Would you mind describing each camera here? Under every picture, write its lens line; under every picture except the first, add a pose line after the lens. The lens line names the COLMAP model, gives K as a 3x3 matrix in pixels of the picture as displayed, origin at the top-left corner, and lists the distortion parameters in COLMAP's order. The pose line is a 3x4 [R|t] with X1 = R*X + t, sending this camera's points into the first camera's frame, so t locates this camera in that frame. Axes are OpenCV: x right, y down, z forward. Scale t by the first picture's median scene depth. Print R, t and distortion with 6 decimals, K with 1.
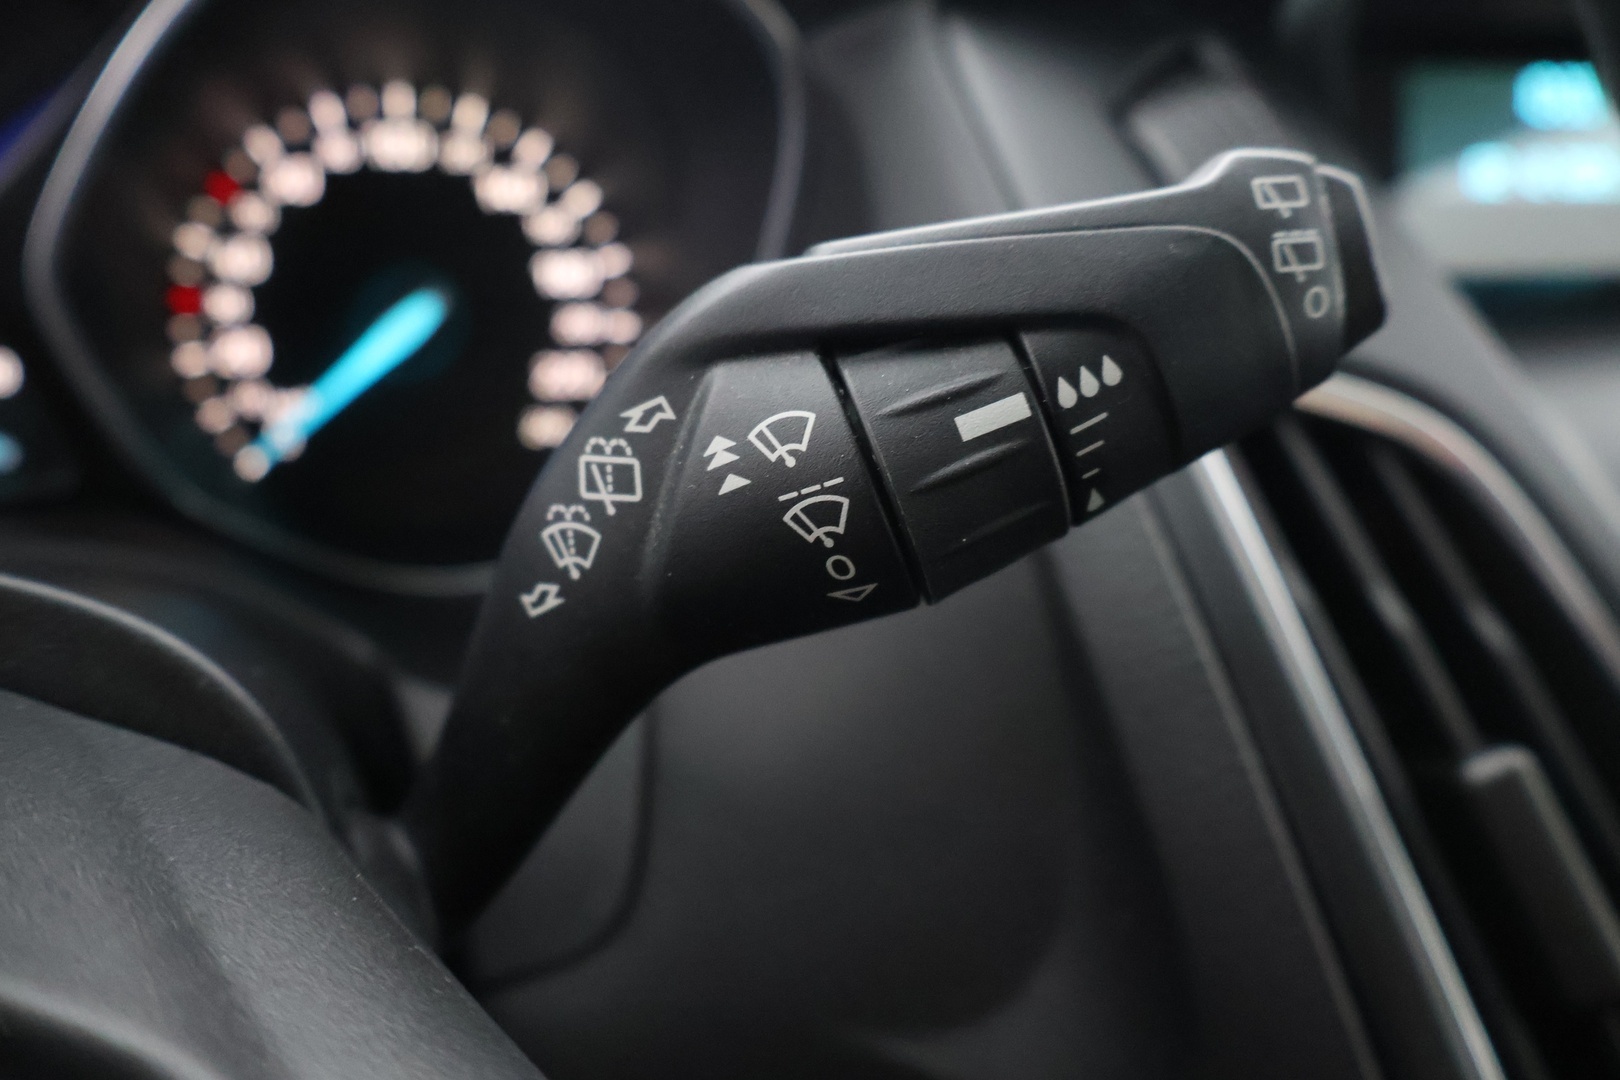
lens RADIAL K [[1406.4, 0, 810.0], [0, 1406.4, 540.0], [0, 0, 1]] dist [0.002363, 0.001863]
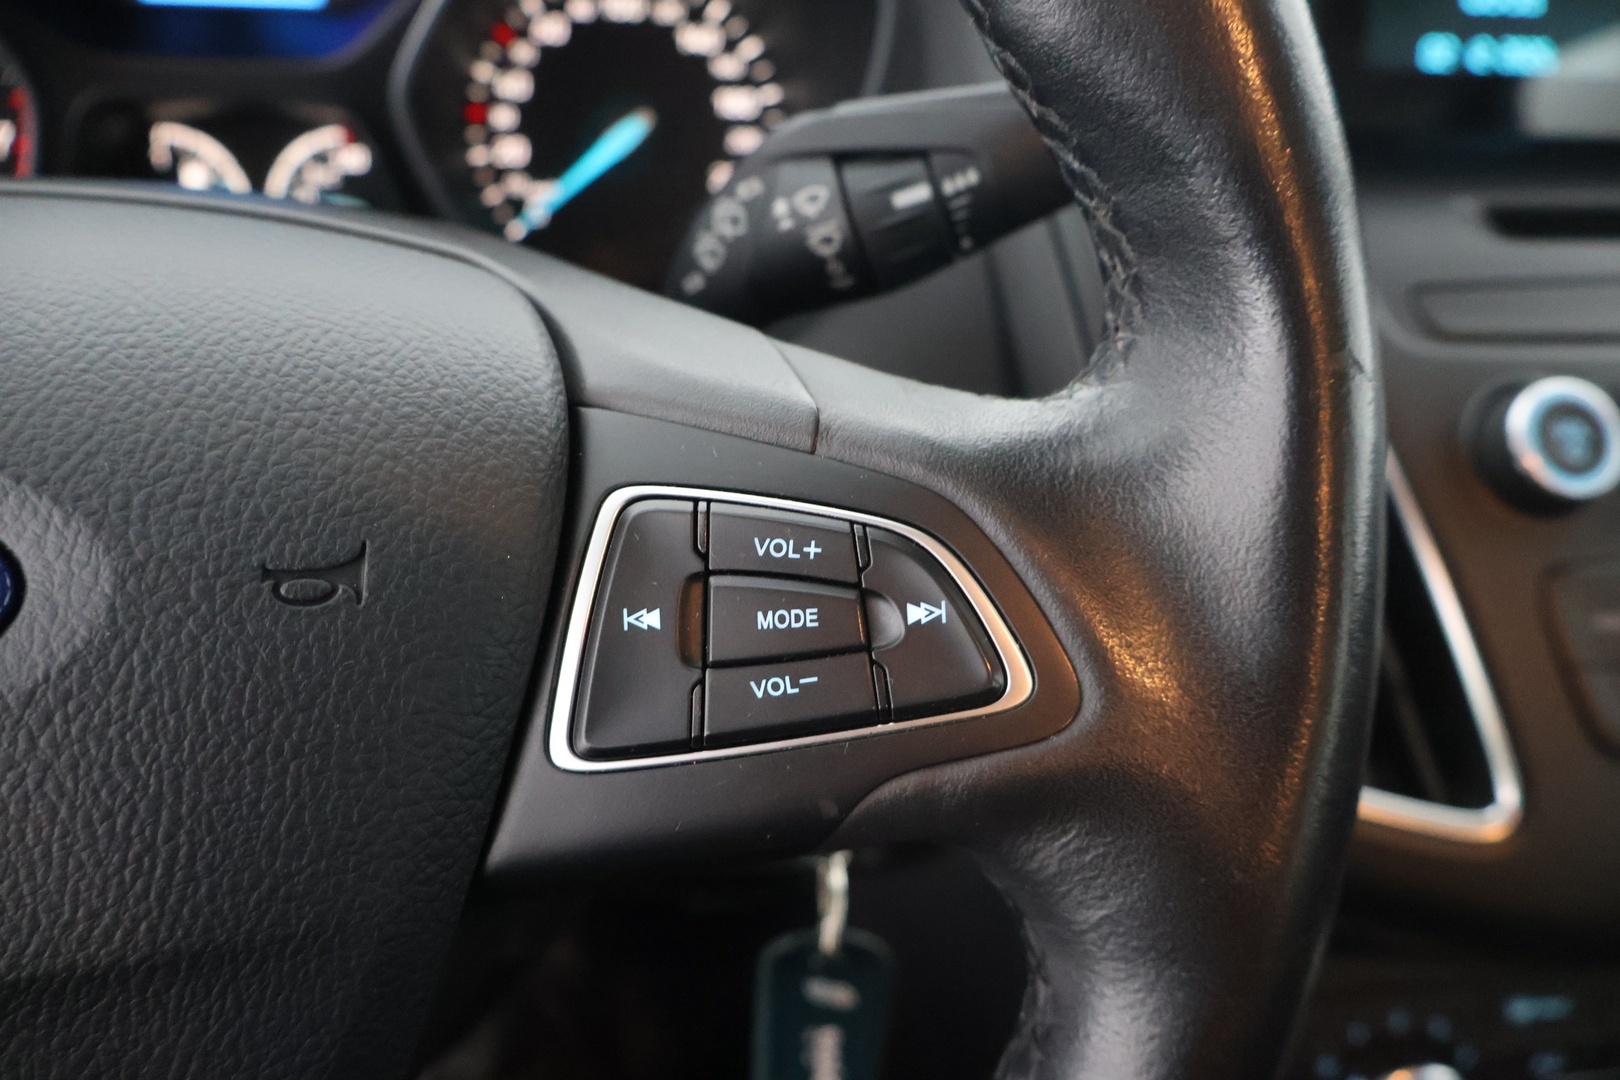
lens RADIAL K [[1406.4, 0, 810.0], [0, 1406.4, 540.0], [0, 0, 1]] dist [0.002363, 0.001863]
pose [[0.989790, 0.074160, -0.121725, 0.106013], [-0.058829, 0.990407, 0.125035, 0.063406], [0.129829, -0.116597, 0.984657, -0.433423]]
